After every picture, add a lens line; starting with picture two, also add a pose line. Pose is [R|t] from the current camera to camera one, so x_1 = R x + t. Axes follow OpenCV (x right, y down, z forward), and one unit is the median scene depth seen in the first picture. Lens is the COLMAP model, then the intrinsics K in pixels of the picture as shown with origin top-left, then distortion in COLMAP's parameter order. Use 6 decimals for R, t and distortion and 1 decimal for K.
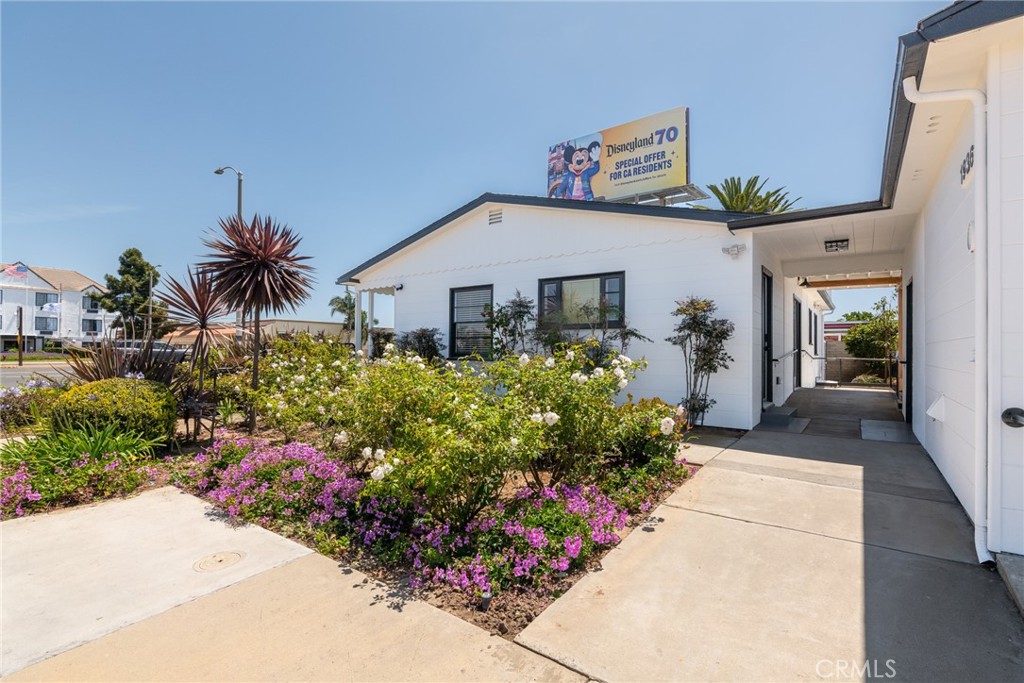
lens RADIAL K [[493.2, 0, 512.0], [0, 493.2, 341.5], [0, 0, 1]] dist [-0.018205, 0.001991]
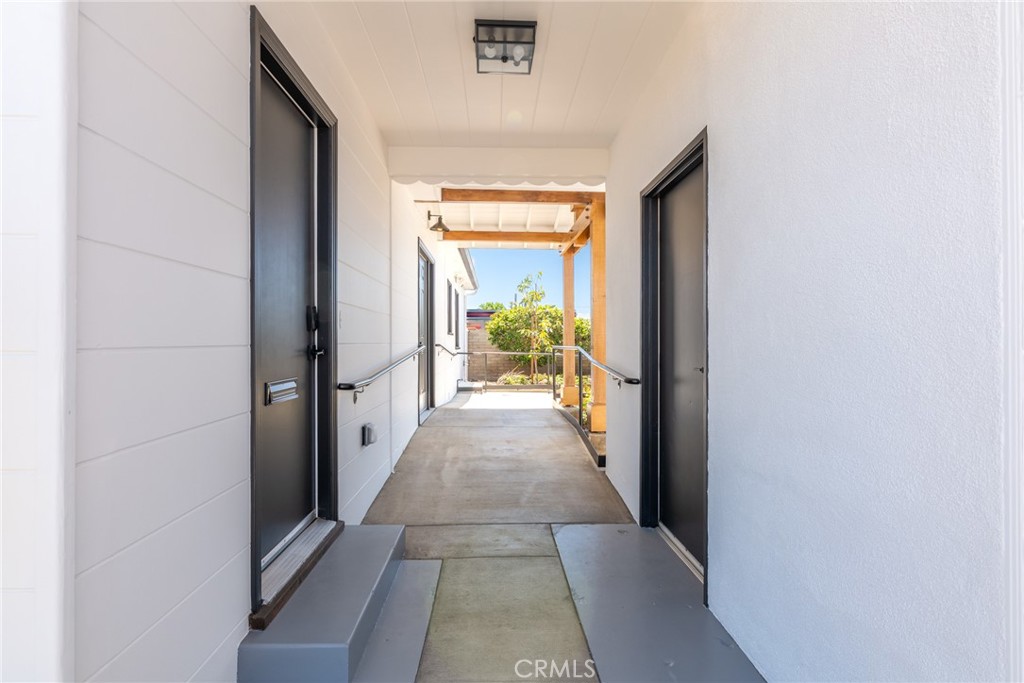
lens RADIAL K [[525.2, 0, 511.4], [0, 525.2, 337.0], [0, 0, 1]] dist [-0.008518, 0.000307]
pose [[0.792999, -0.007313, 0.609179, 0.235994], [-0.001434, 0.999903, 0.013870, -0.000654], [-0.609221, -0.011872, 0.792912, 0.375739]]
